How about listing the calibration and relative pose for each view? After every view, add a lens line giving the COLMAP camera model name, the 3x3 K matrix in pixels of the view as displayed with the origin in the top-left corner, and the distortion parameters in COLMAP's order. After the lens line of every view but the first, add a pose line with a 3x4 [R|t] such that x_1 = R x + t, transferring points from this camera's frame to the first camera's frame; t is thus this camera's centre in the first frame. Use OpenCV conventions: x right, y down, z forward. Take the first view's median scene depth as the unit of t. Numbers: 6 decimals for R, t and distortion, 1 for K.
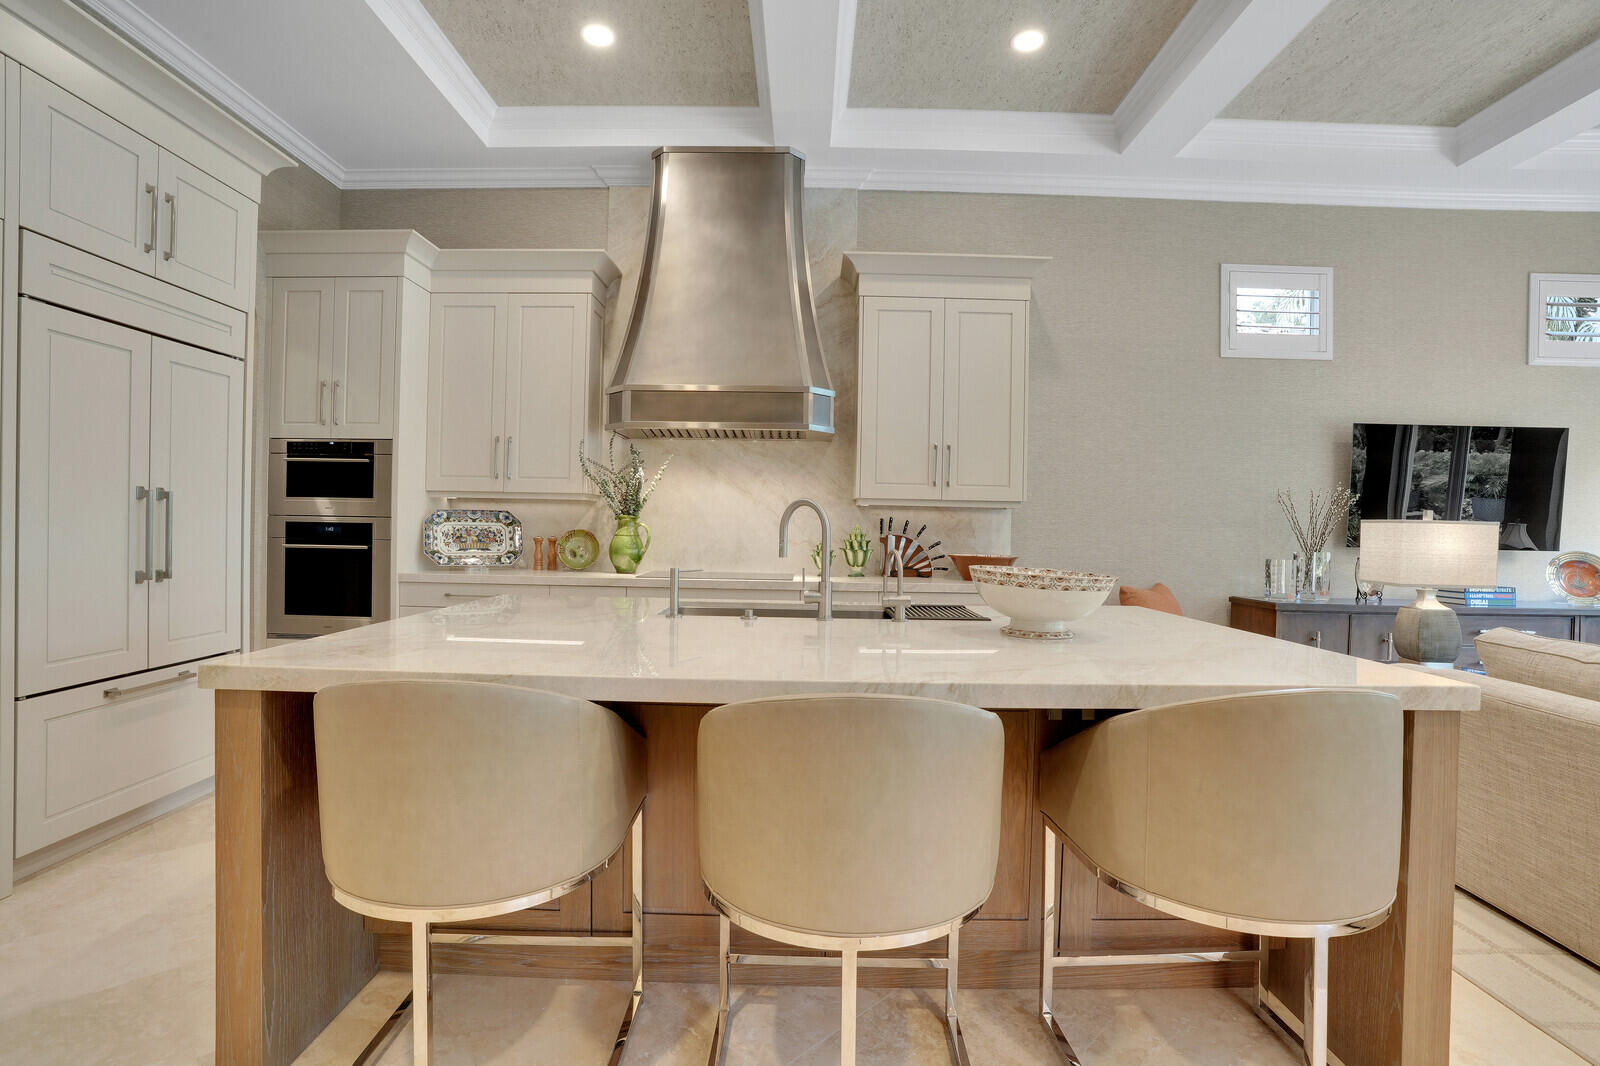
lens RADIAL K [[739.6, 0, 800.0], [0, 739.6, 533.0], [0, 0, 1]] dist [-0.069055, 0.023596]
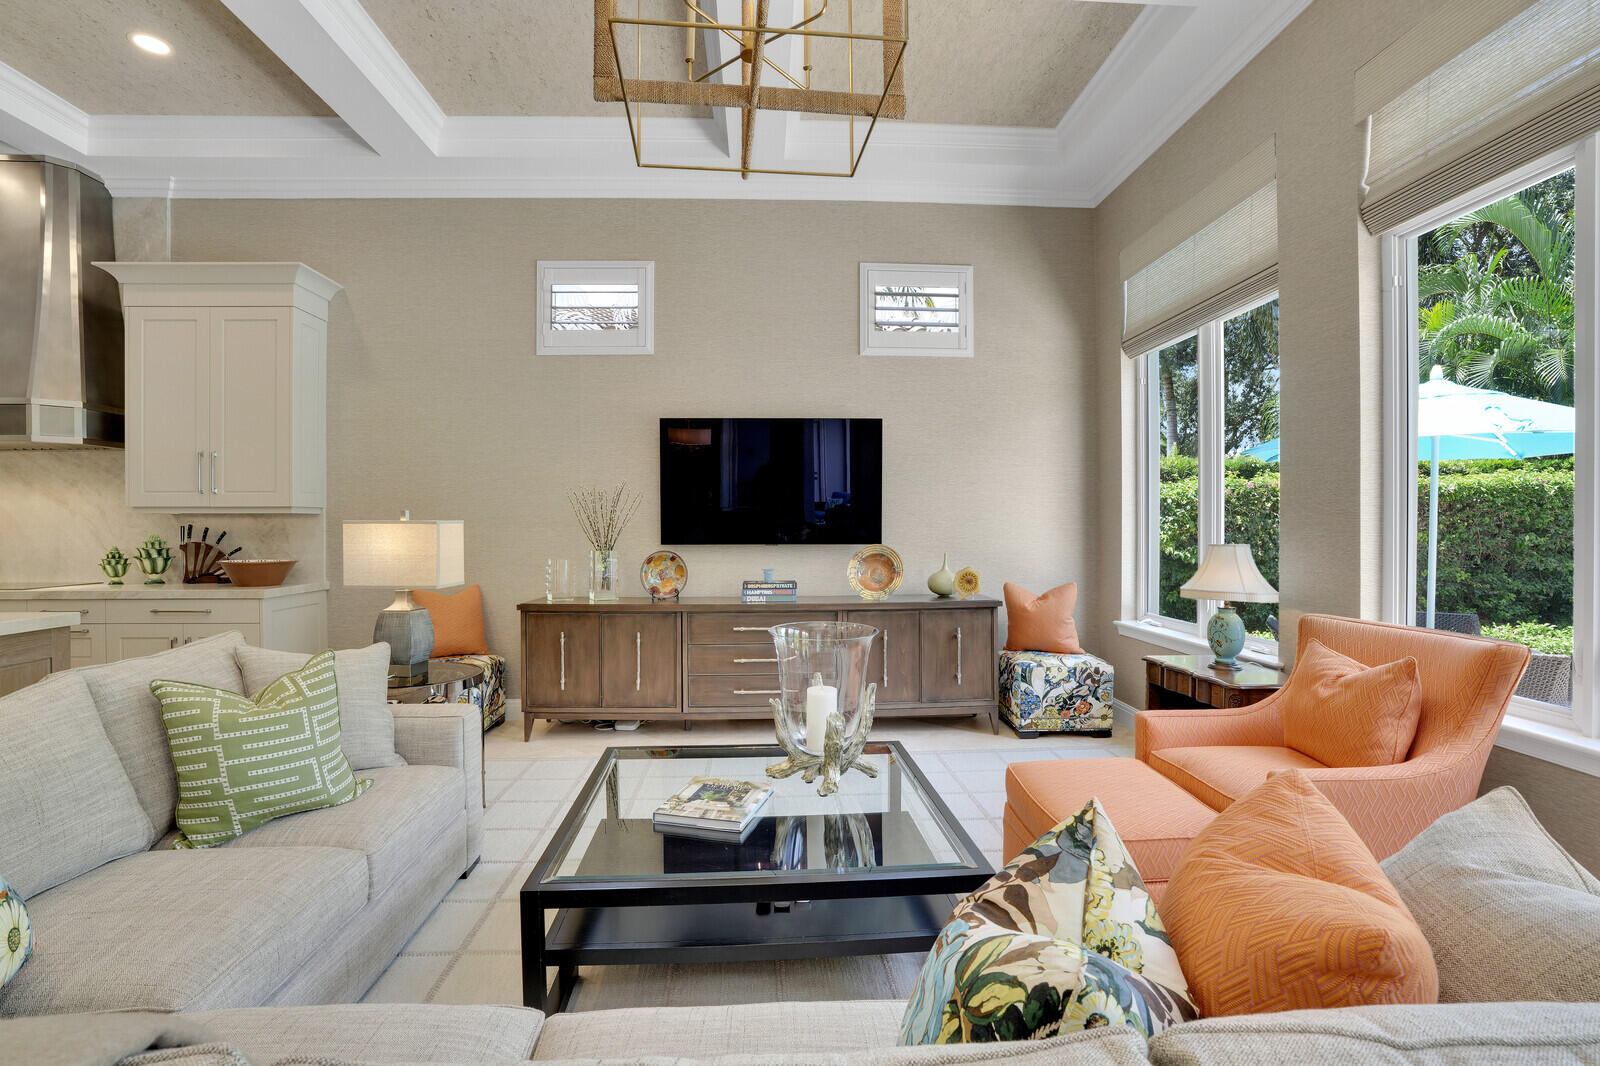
lens RADIAL K [[739.6, 0, 800.0], [0, 739.6, 533.0], [0, 0, 1]] dist [-0.069055, 0.023596]
pose [[0.998085, -0.020786, 0.058258, 0.889125], [0.021488, 0.999704, -0.011452, 0.019082], [-0.058003, 0.012682, 0.998236, -0.016048]]
